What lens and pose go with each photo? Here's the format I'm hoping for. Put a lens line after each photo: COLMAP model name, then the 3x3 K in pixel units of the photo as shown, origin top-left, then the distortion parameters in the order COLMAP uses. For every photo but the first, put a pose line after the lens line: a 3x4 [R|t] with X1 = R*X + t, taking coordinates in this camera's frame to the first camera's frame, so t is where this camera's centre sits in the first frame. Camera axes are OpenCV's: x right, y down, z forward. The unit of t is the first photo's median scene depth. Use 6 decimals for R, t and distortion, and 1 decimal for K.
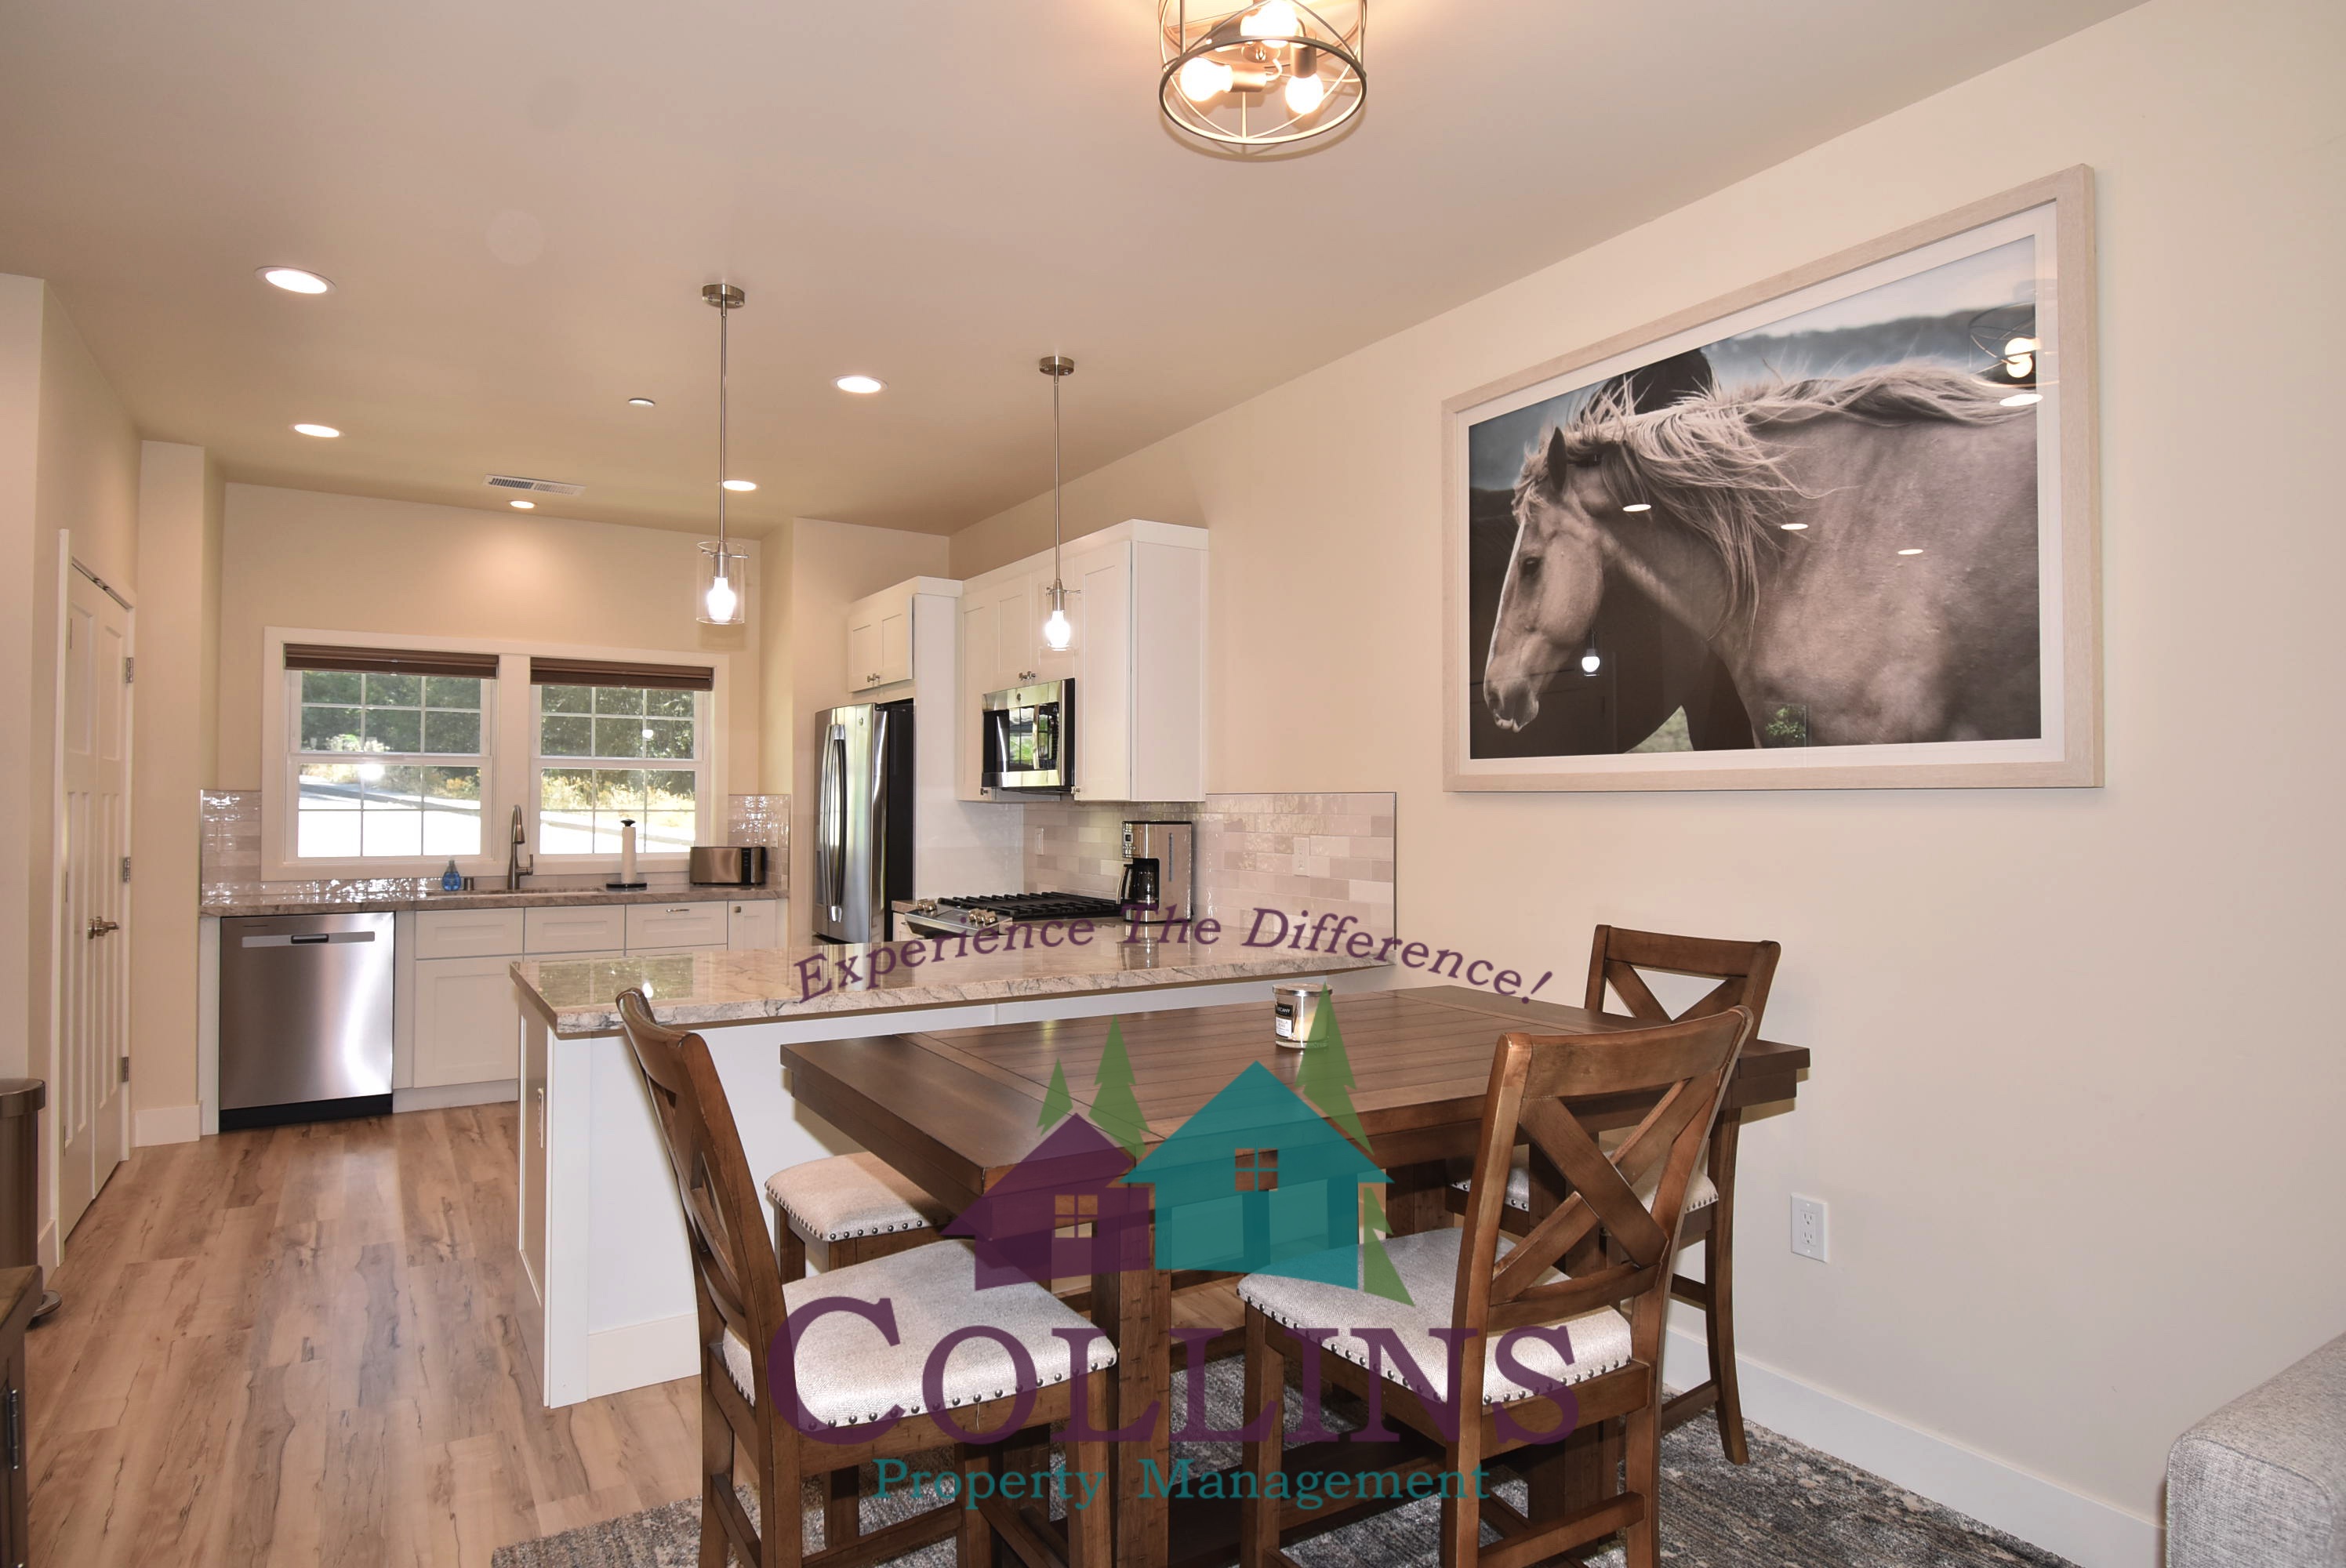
lens RADIAL K [[1318.1, 0, 1171.5], [0, 1318.1, 789.2], [0, 0, 1]] dist [-0.005877, -0.000469]
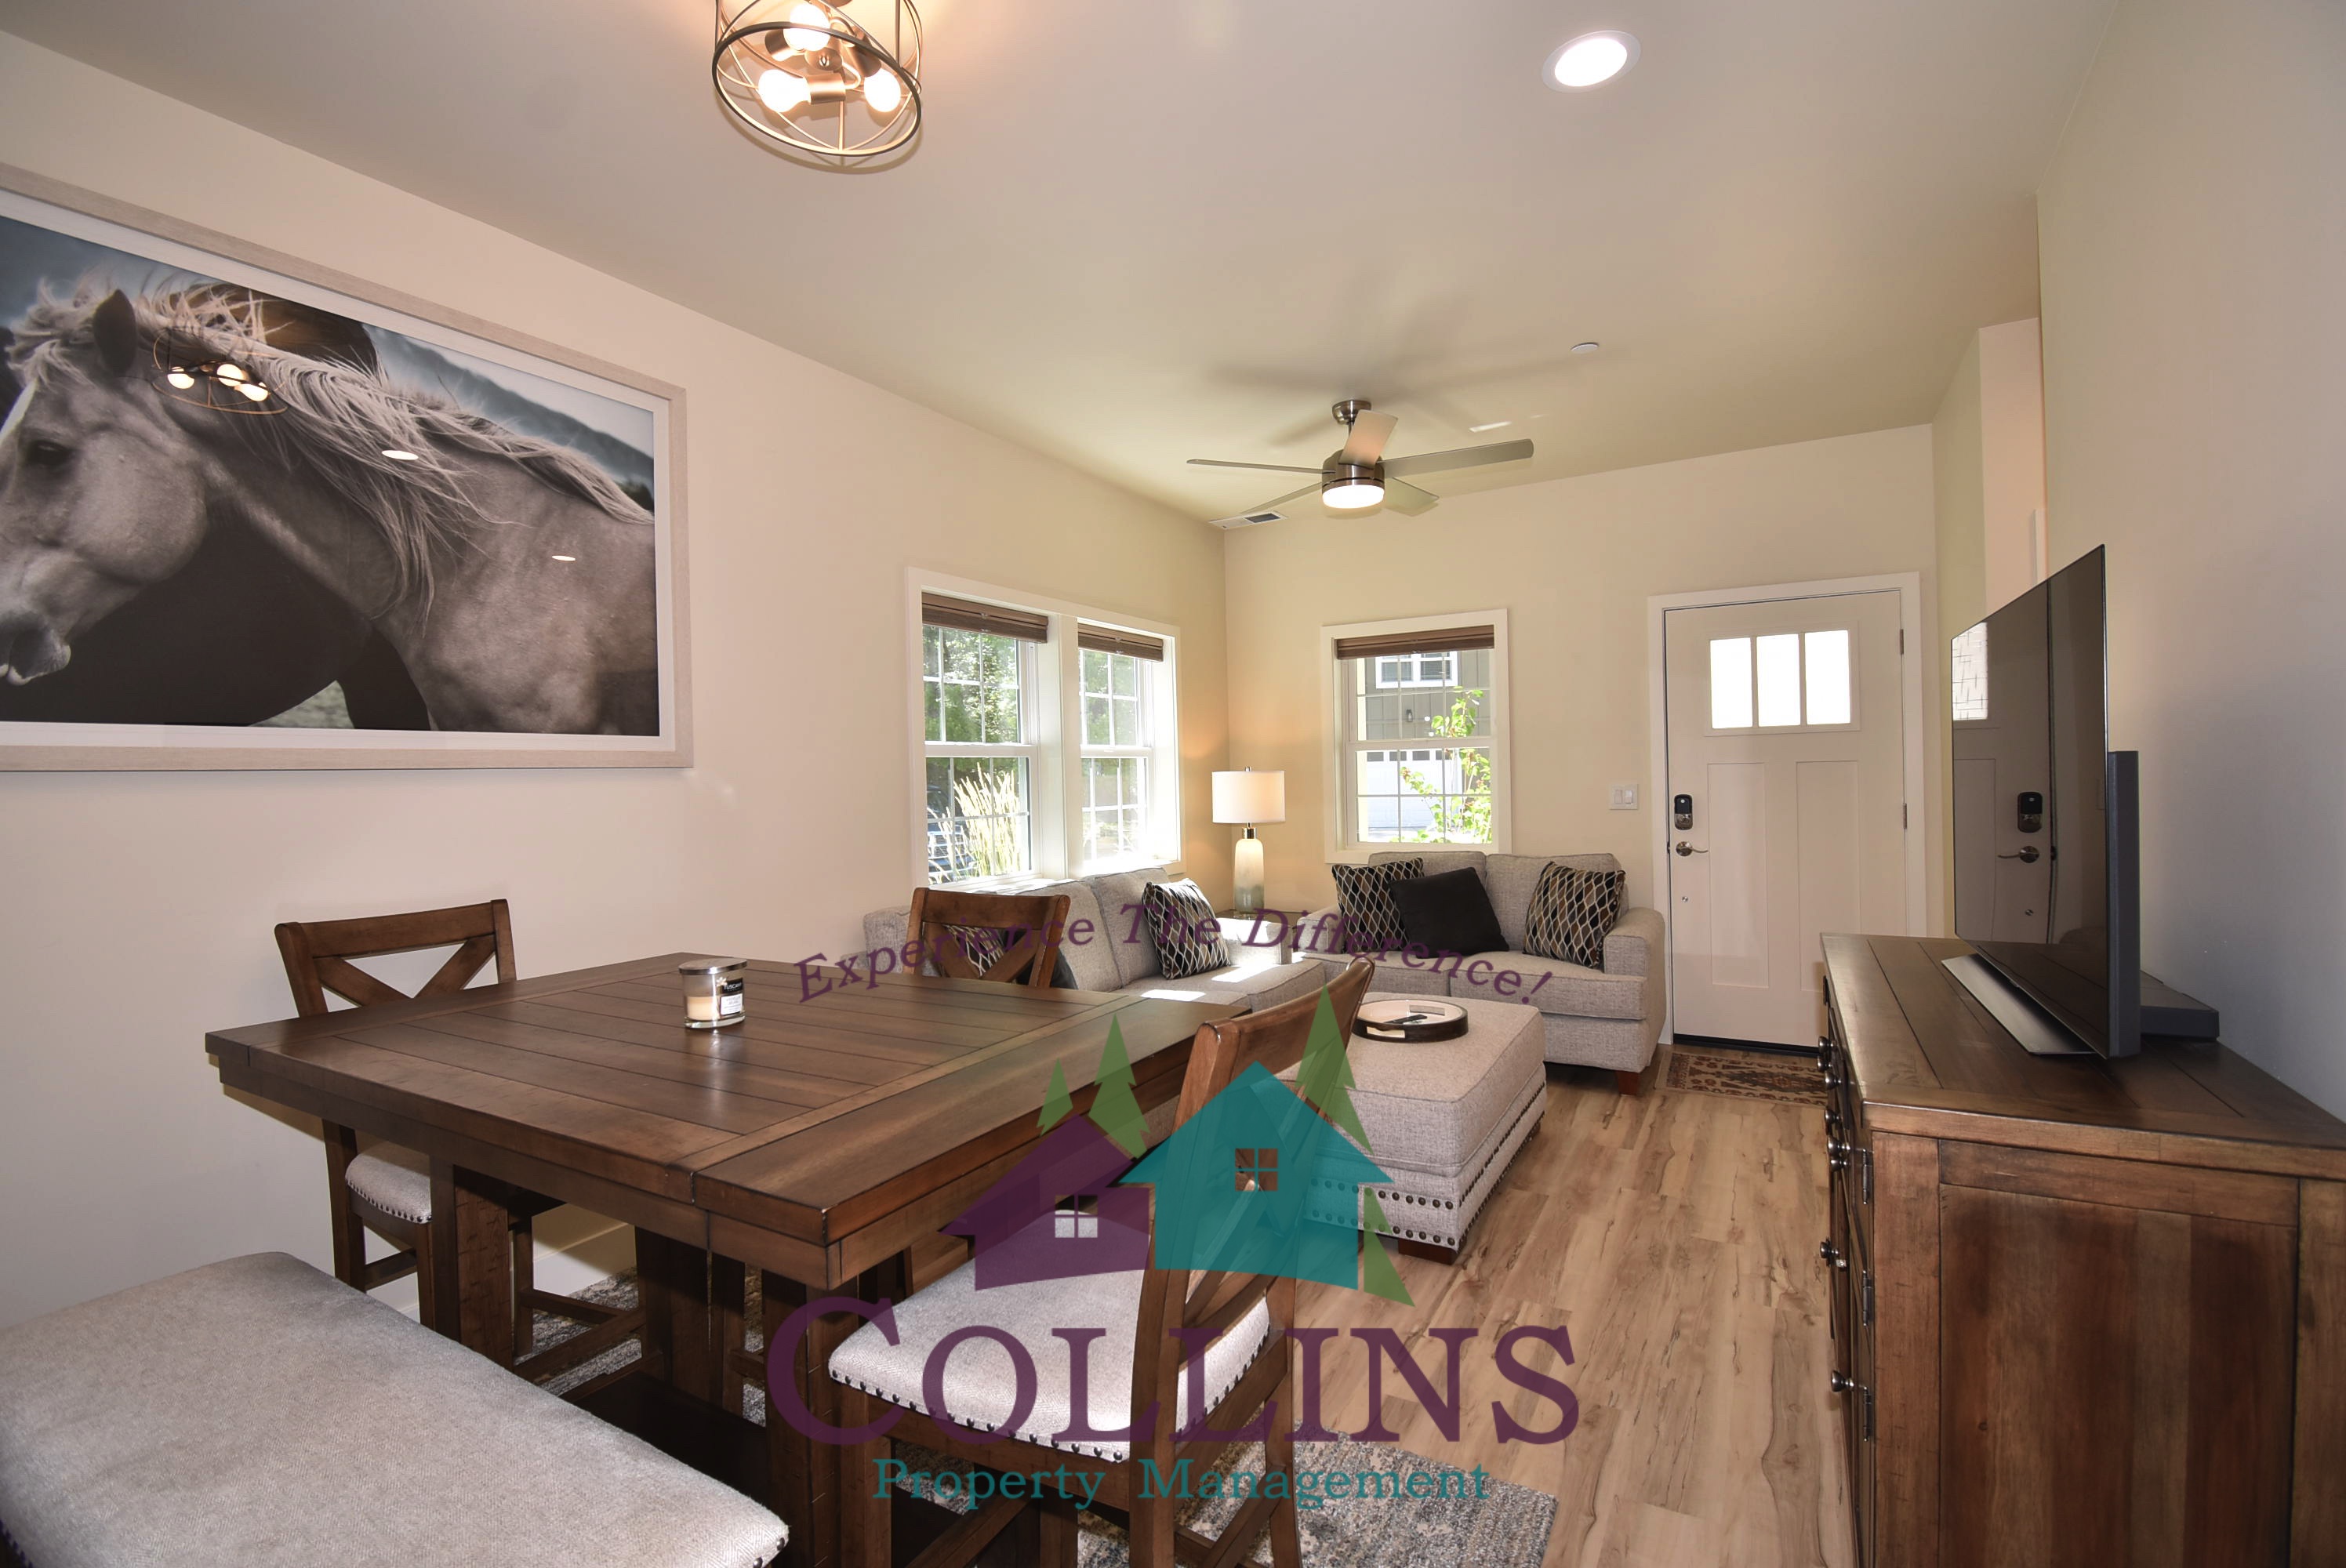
lens RADIAL K [[1033.2, 0, 1169.9], [0, 1033.2, 779.0], [0, 0, 1]] dist [-0.031787, -0.001908]
pose [[-0.485205, -0.001147, 0.874400, -0.565903], [0.005625, 0.999974, 0.004433, 0.008373], [-0.874383, 0.007069, -0.485186, 0.853846]]
